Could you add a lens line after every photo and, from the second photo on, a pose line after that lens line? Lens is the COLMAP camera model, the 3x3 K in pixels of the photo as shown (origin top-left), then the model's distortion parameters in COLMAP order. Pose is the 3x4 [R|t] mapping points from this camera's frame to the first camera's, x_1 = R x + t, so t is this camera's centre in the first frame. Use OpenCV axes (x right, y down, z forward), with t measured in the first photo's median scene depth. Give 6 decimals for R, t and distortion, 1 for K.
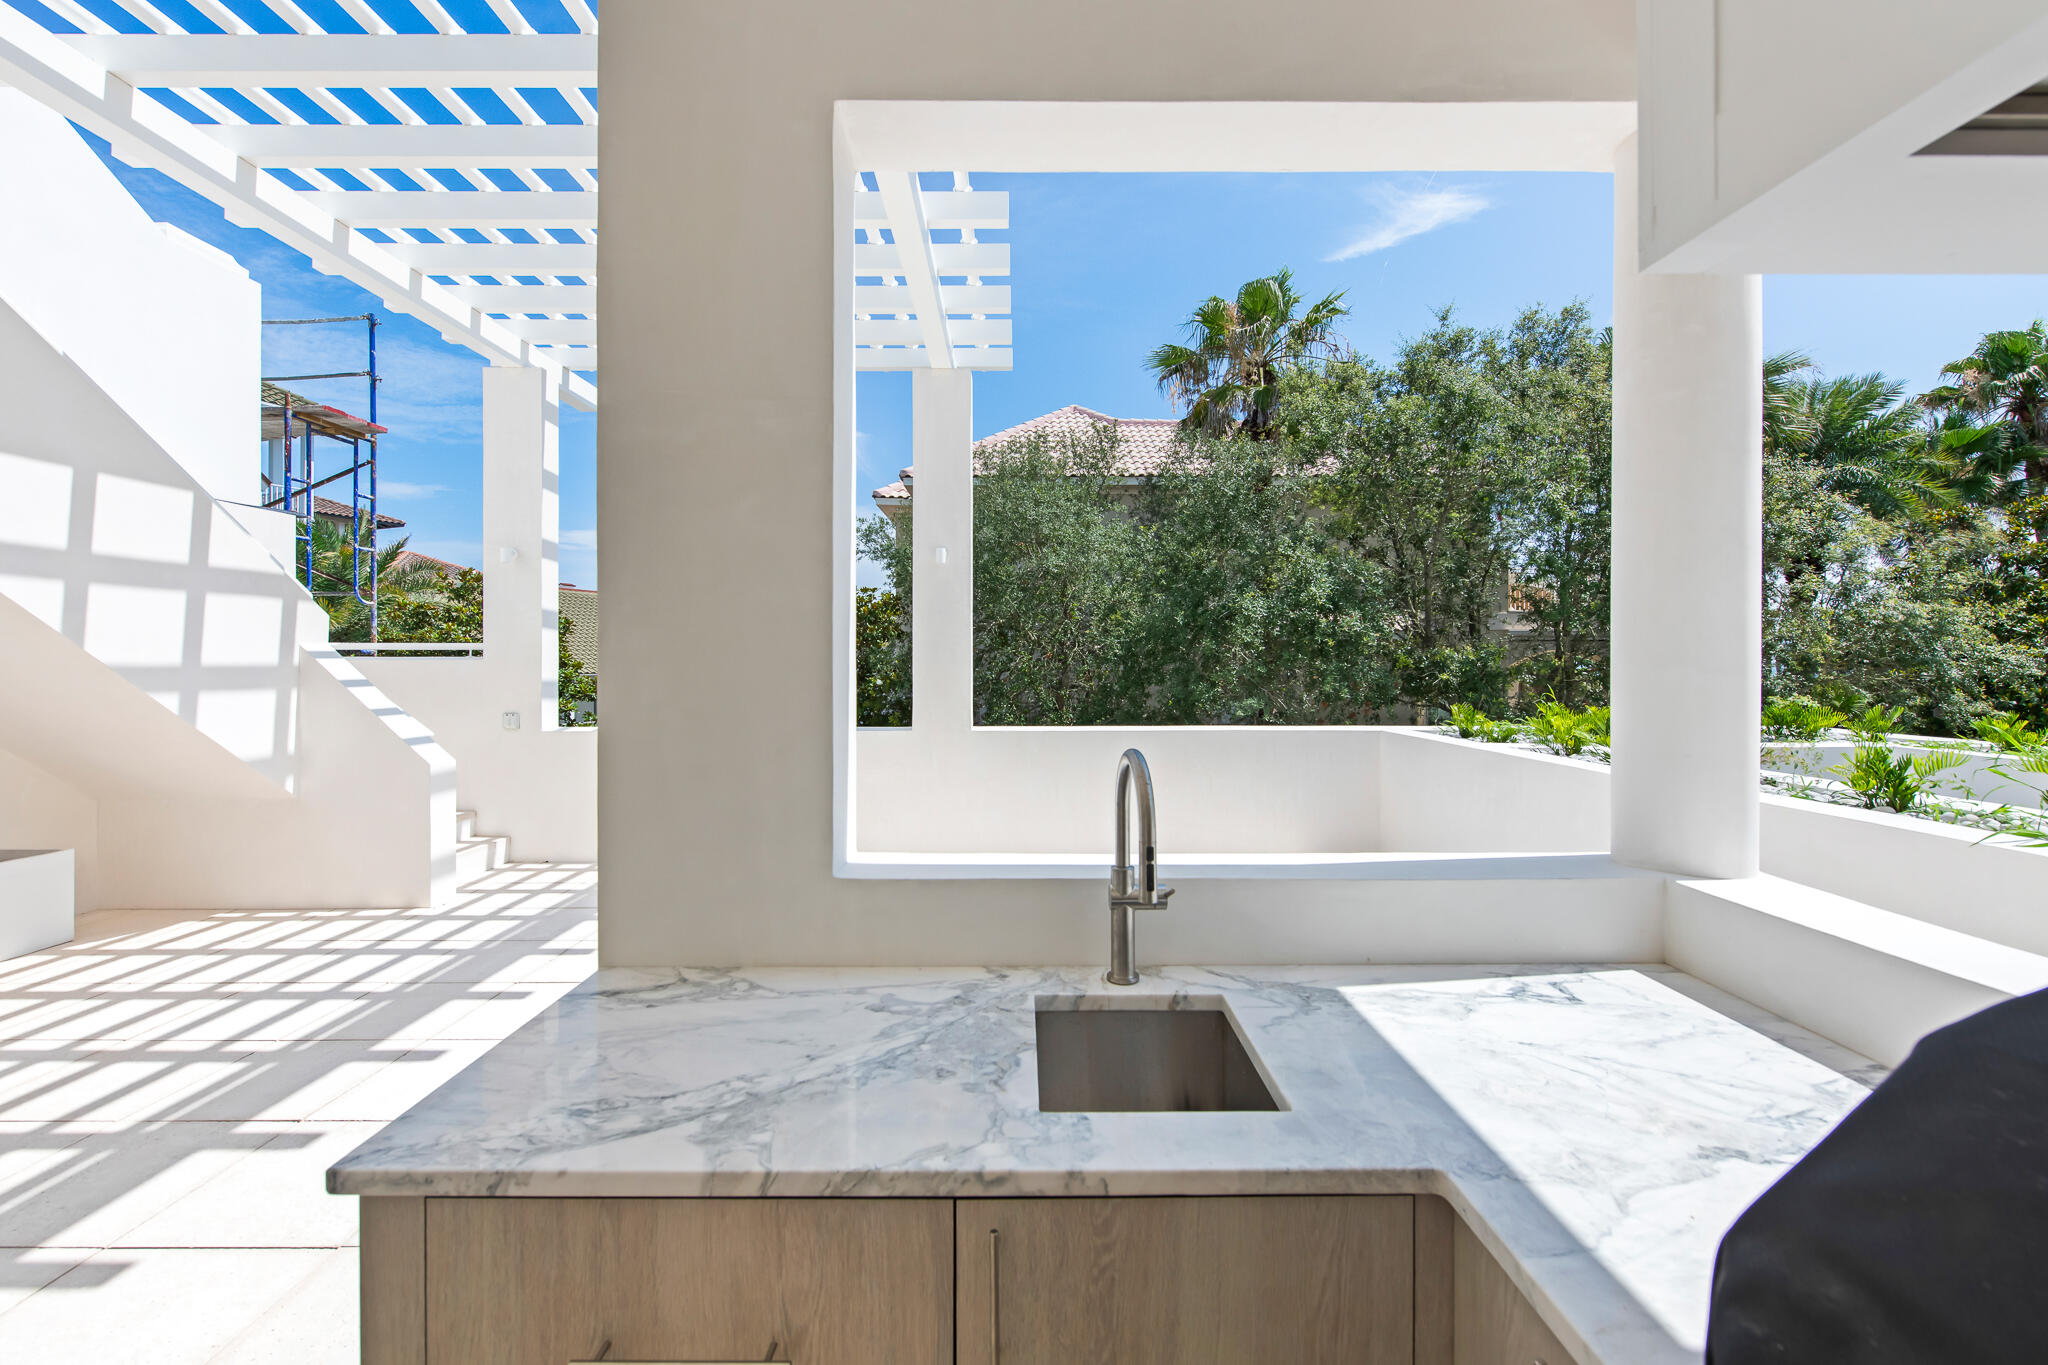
lens RADIAL K [[889.1, 0, 1020.6], [0, 889.1, 664.3], [0, 0, 1]] dist [-0.000151, -0.000022]
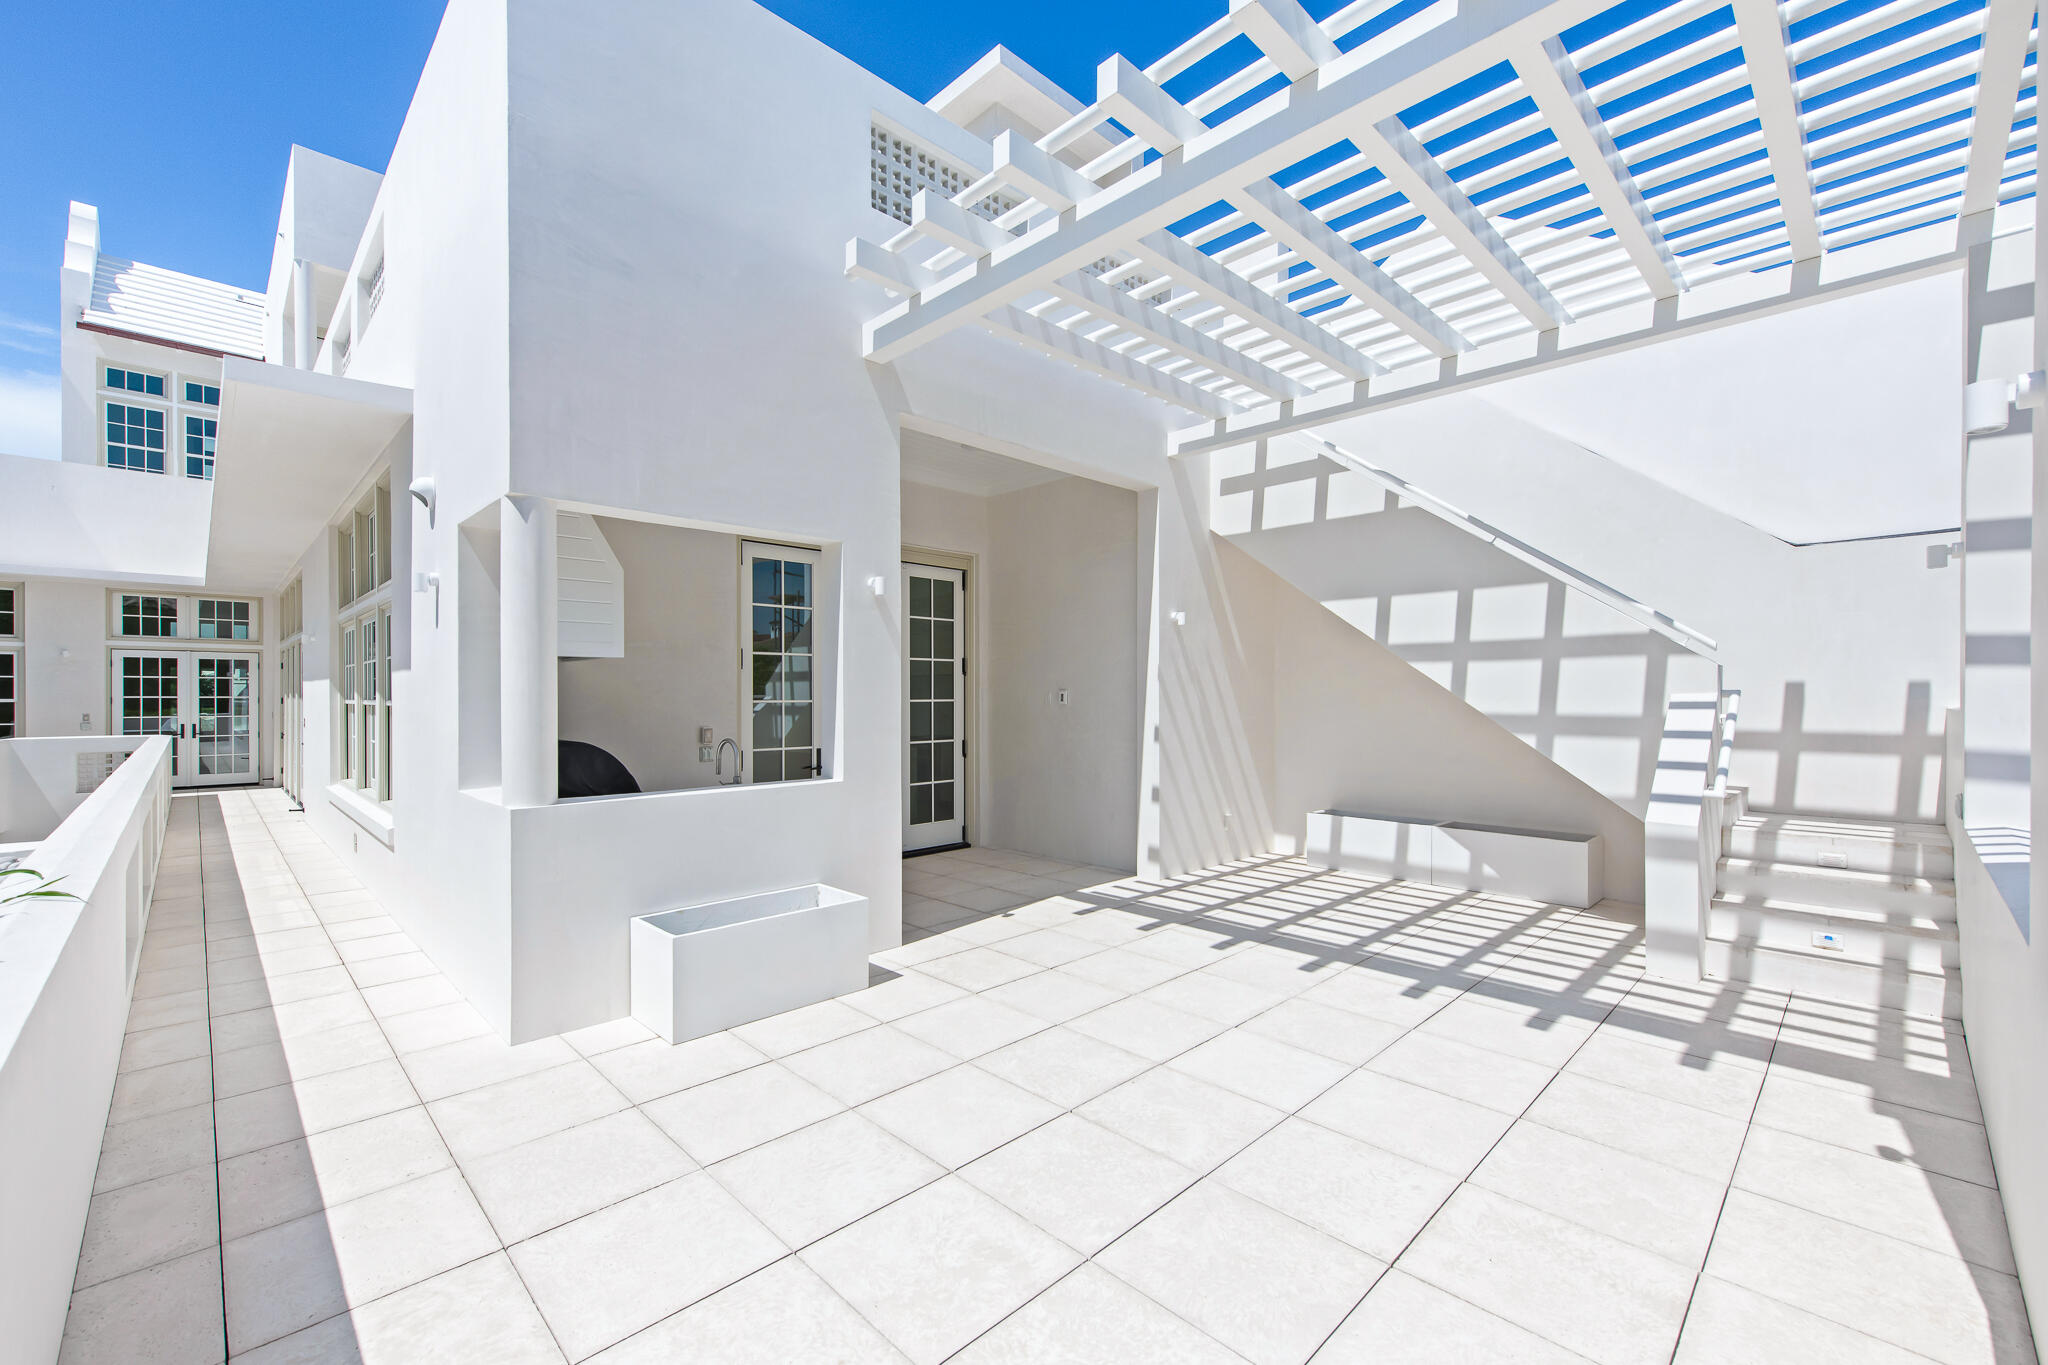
lens RADIAL K [[841.6, 0, 1018.9], [0, 841.6, 696.2], [0, 0, 1]] dist [0.000336, 0.000006]
pose [[-0.709933, -0.001129, -0.704269, 0.584220], [-0.007173, 0.999958, 0.005627, -0.030822], [0.704233, 0.009047, -0.709911, 1.515020]]
